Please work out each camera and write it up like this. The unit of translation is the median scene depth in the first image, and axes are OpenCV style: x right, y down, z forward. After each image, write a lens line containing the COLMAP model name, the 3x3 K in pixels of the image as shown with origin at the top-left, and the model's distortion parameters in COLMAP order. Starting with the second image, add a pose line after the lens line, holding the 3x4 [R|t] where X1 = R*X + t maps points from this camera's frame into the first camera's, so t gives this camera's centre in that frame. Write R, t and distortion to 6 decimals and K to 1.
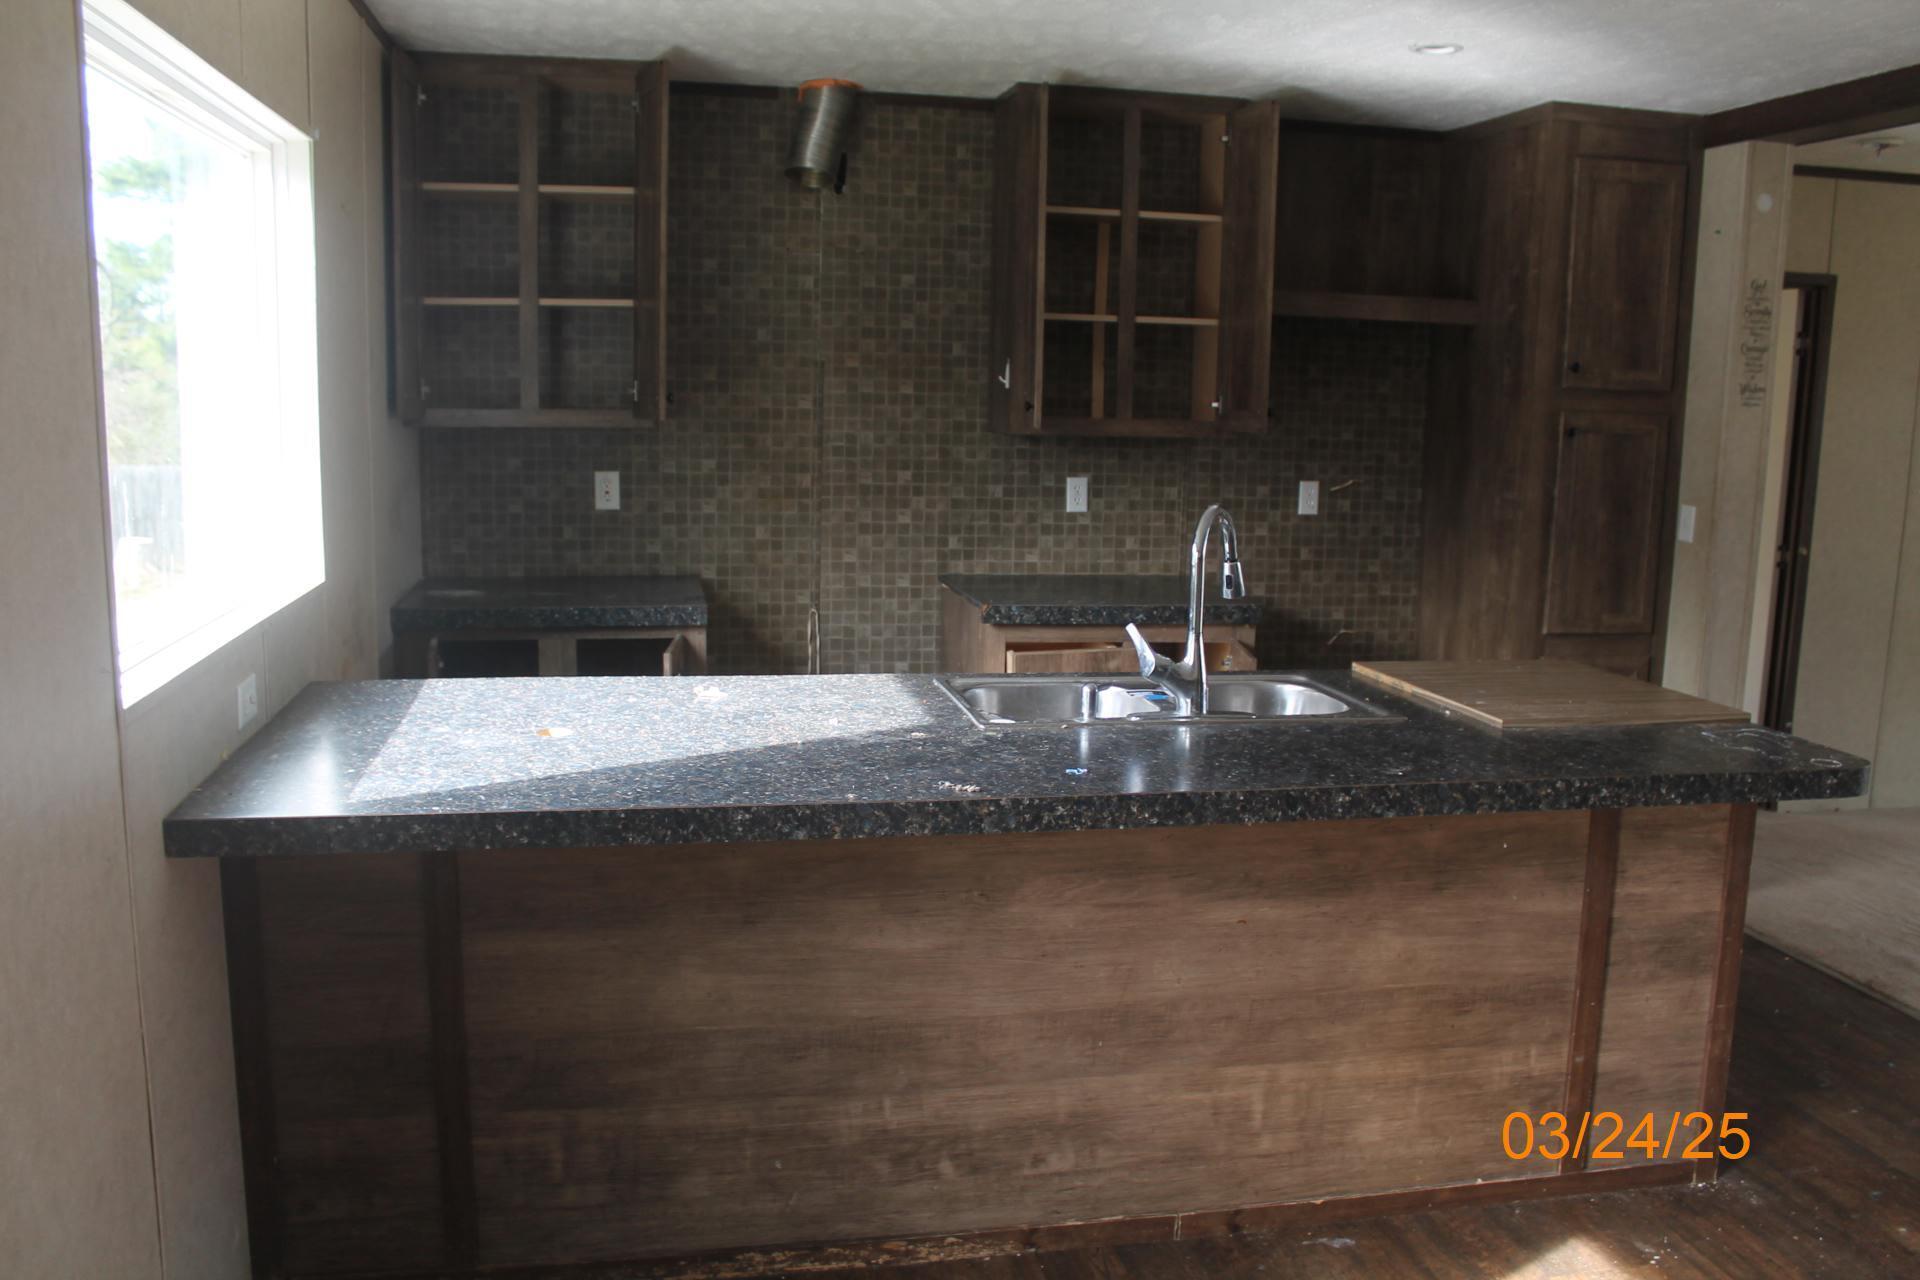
lens RADIAL K [[1565.5, 0, 965.4], [0, 1565.5, 662.7], [0, 0, 1]] dist [-0.139740, 0.113234]
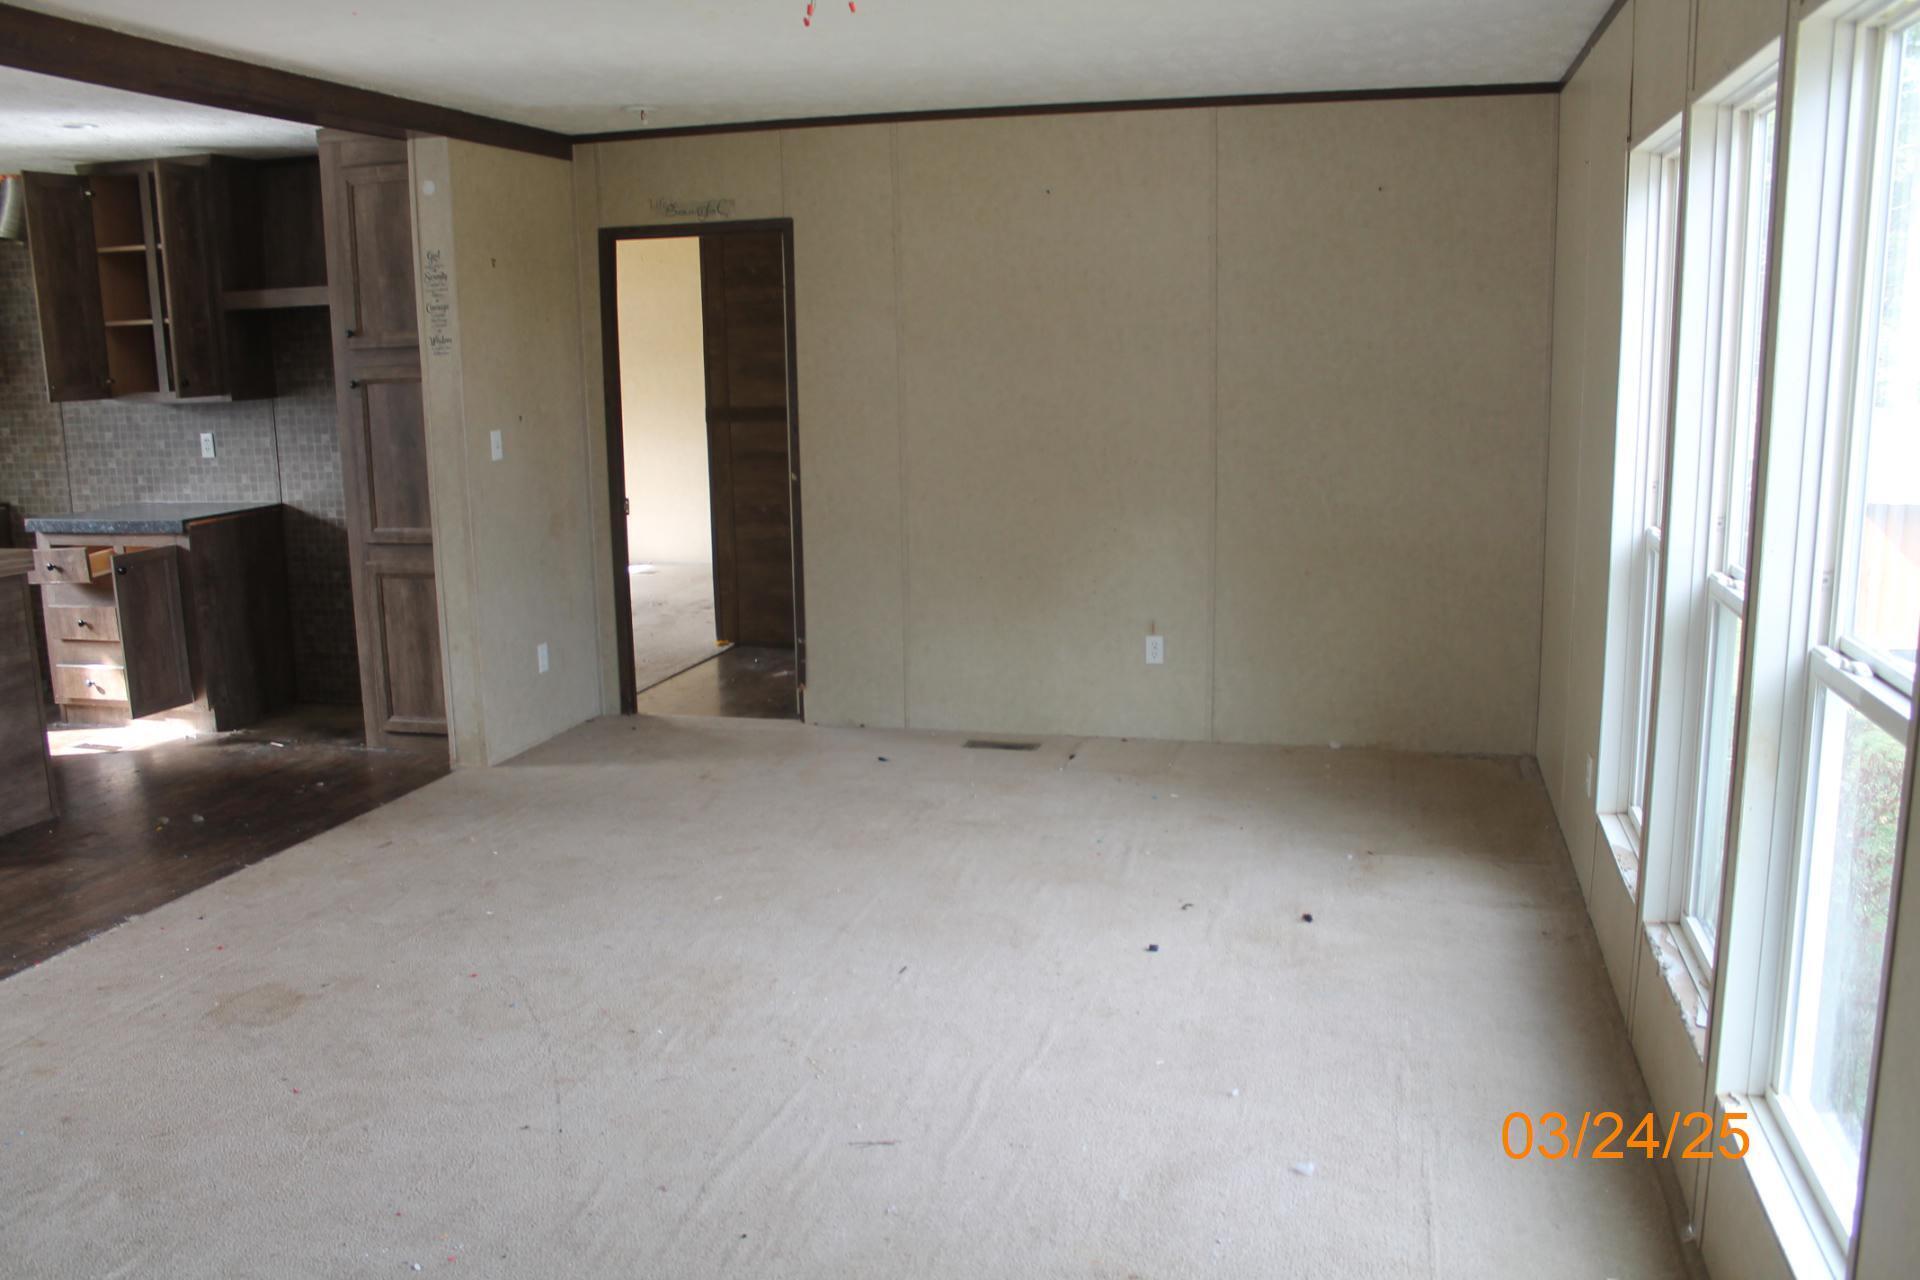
lens RADIAL K [[1565.5, 0, 965.4], [0, 1565.5, 662.7], [0, 0, 1]] dist [-0.139740, 0.113234]
pose [[0.900991, 0.043482, -0.431654, 1.310764], [-0.037671, 0.999048, 0.022007, 0.032806], [0.432200, -0.003568, 0.901771, 0.060392]]
